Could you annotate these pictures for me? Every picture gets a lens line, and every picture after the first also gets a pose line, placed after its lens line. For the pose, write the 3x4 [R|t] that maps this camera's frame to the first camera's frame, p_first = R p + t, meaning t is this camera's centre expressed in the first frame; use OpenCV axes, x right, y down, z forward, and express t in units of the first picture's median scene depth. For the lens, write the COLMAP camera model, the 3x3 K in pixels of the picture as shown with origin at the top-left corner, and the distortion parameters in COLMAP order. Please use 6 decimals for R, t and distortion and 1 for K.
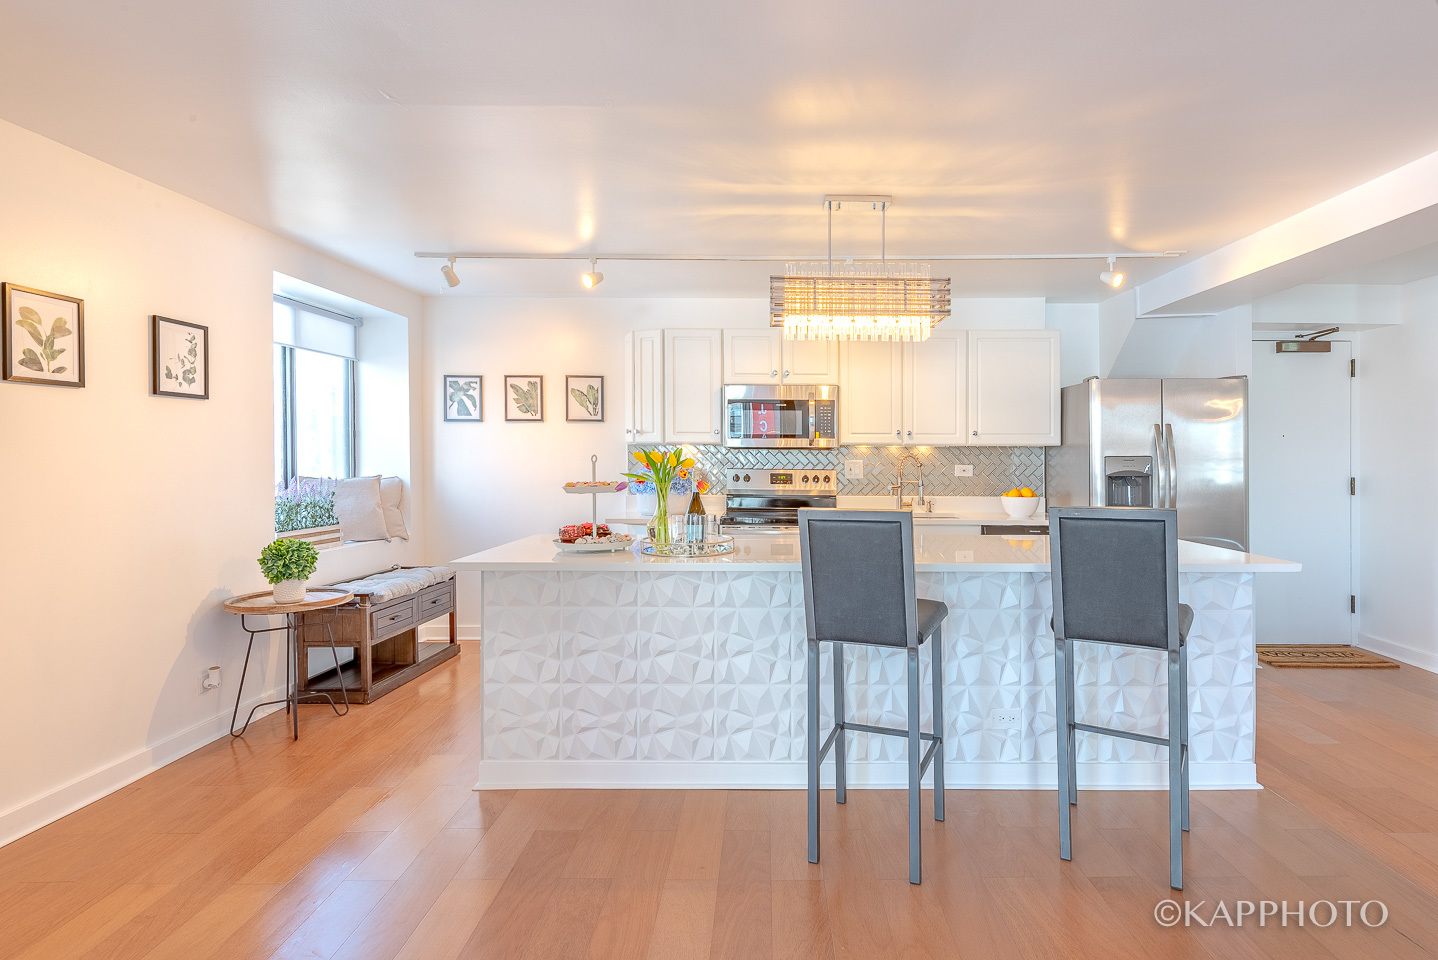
lens RADIAL K [[684.5, 0, 755.7], [0, 684.5, 469.5], [0, 0, 1]] dist [0.005889, -0.001680]
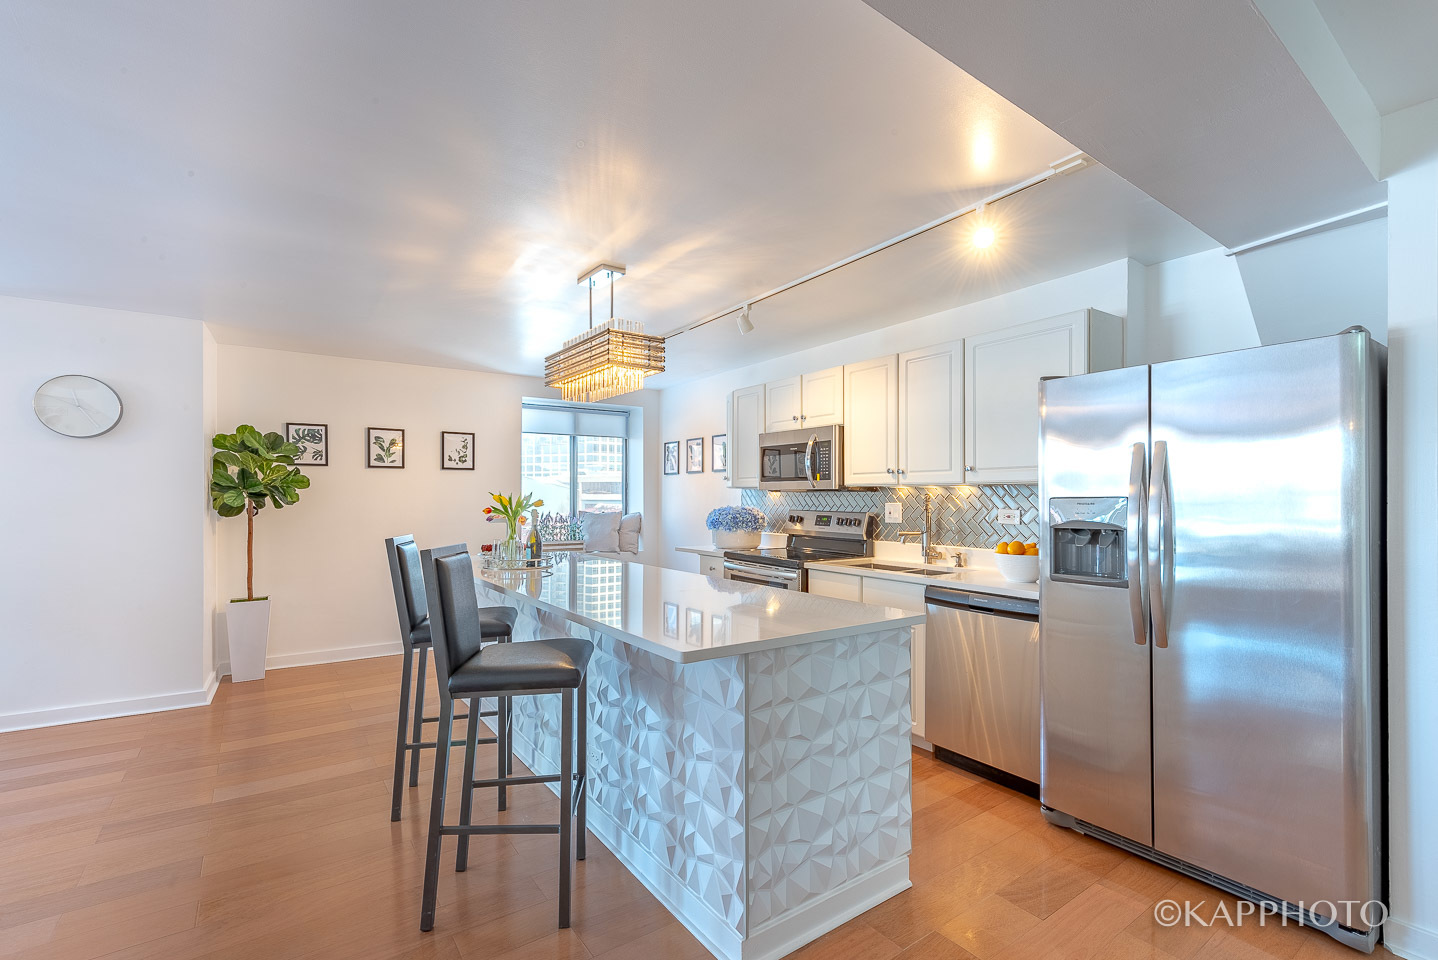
lens RADIAL K [[611.4, 0, 721.8], [0, 611.4, 494.2], [0, 0, 1]] dist [0.002257, 0.000215]
pose [[0.615334, -0.007996, -0.788226, 0.783522], [-0.014498, 0.999665, -0.021459, -0.004904], [0.788133, 0.024632, 0.615011, 0.379525]]
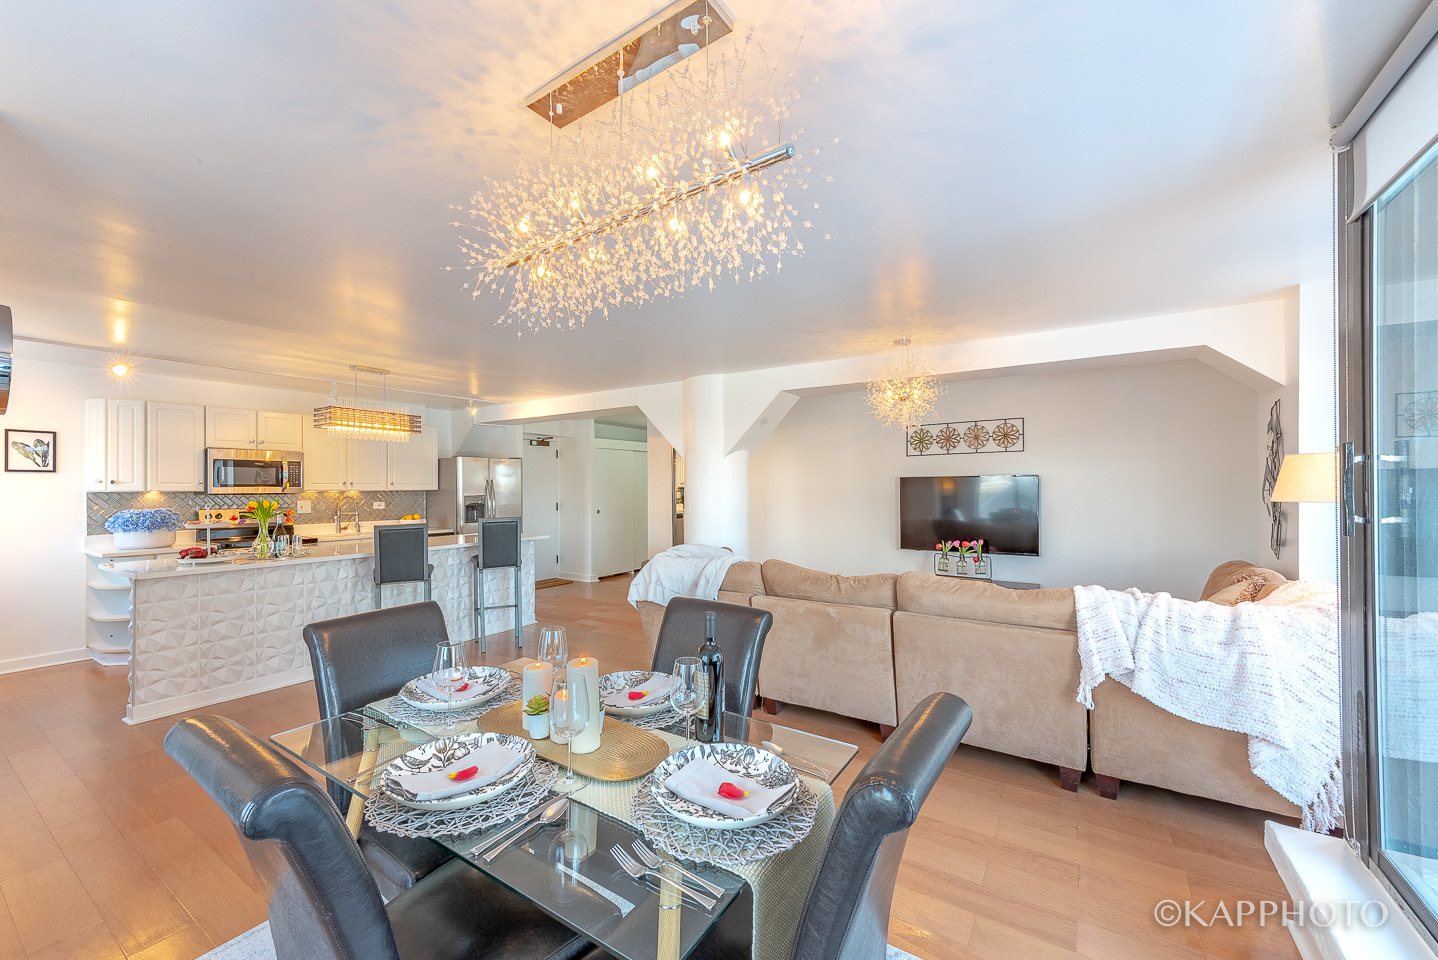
lens RADIAL K [[597.3, 0, 704.9], [0, 597.3, 477.2], [0, 0, 1]] dist [0.013557, -0.004020]
pose [[0.558792, 0.006354, 0.829283, -0.550641], [0.018315, 0.999632, -0.020001, -0.026126], [-0.829105, 0.026365, 0.558470, -0.561990]]
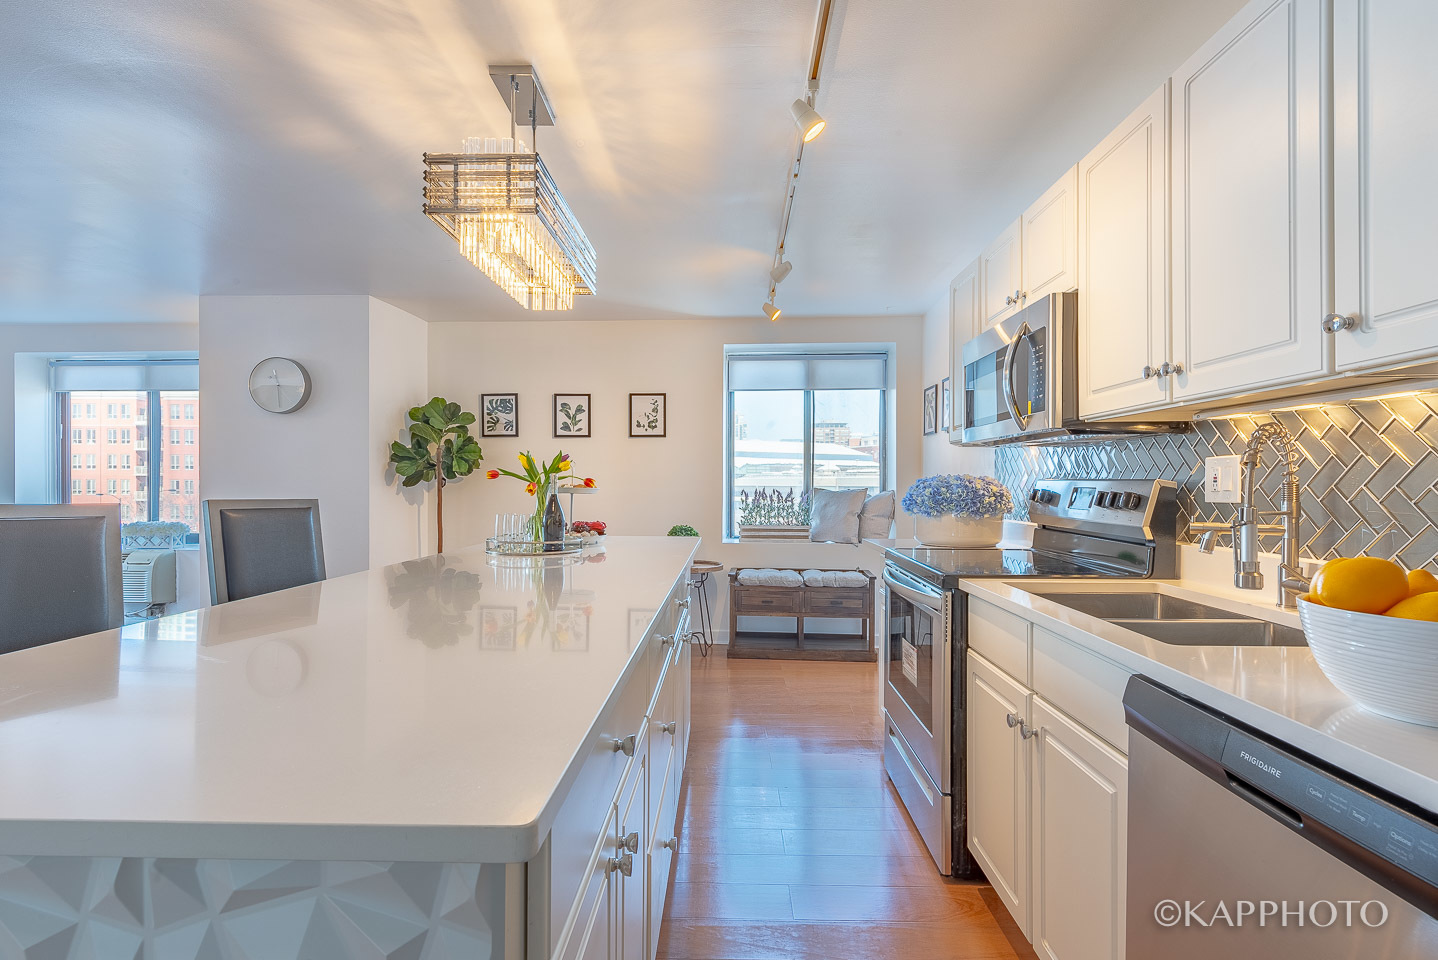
lens RADIAL K [[684.5, 0, 688.3], [0, 684.5, 476.6], [0, 0, 1]] dist [0.005889, -0.001680]
pose [[0.041425, -0.011958, -0.999070, 0.650127], [-0.018791, 0.999742, -0.012746, 0.009484], [0.998965, 0.019301, 0.041190, 0.770644]]
